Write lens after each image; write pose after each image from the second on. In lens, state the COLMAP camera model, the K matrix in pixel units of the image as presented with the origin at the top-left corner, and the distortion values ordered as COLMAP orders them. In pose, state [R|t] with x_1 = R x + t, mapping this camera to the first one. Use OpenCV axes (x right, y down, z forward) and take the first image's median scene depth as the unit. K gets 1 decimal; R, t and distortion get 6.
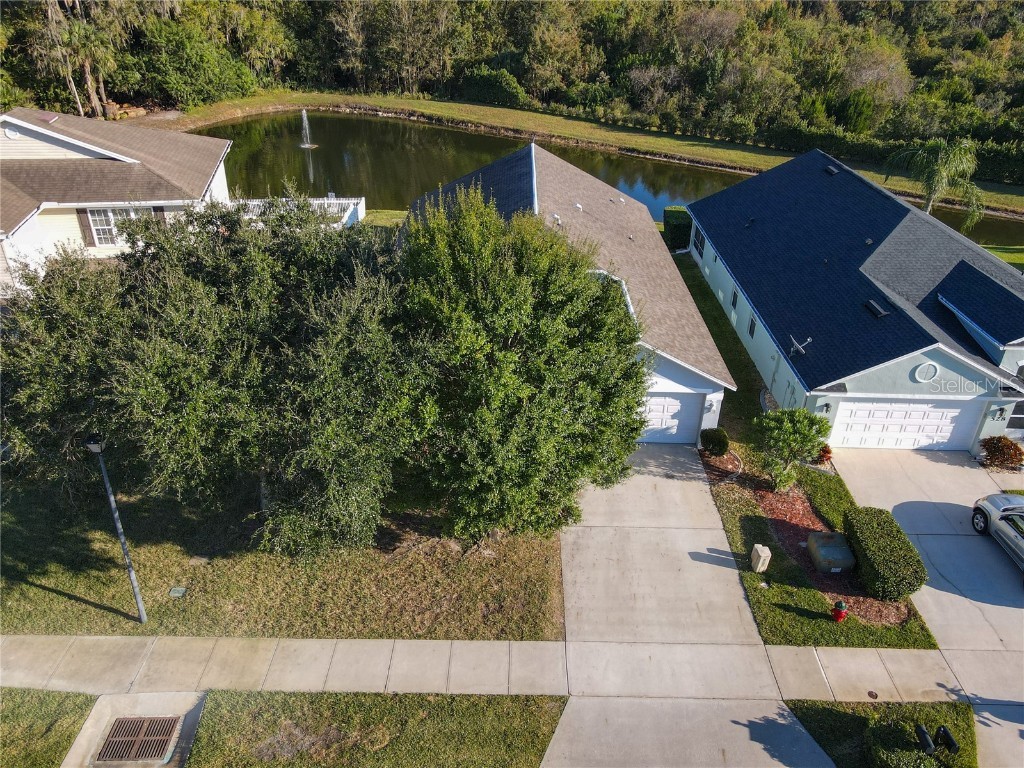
lens RADIAL K [[759.1, 0, 512.0], [0, 759.1, 384.0], [0, 0, 1]] dist [0.023915, -0.007905]
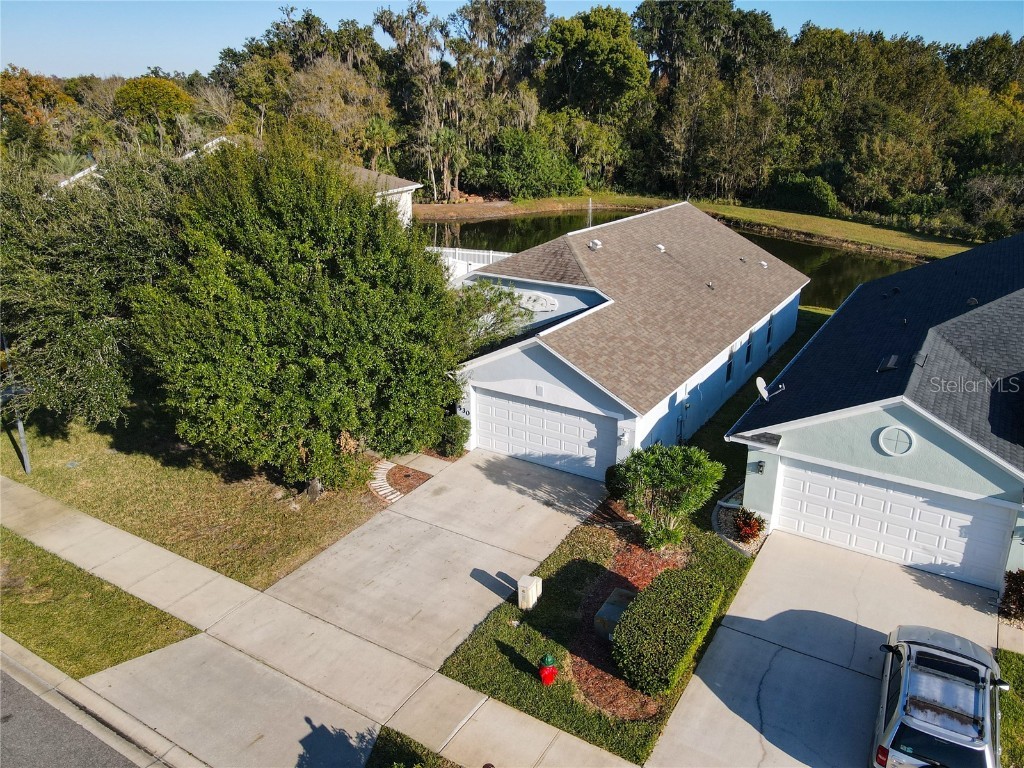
lens RADIAL K [[763.6, 0, 511.2], [0, 763.6, 359.3], [0, 0, 1]] dist [-0.001204, 0.042678]
pose [[0.853617, 0.146574, -0.499854, 0.548283], [-0.244895, 0.959857, -0.136753, 0.089901], [0.459744, 0.239146, 0.855245, 0.209594]]
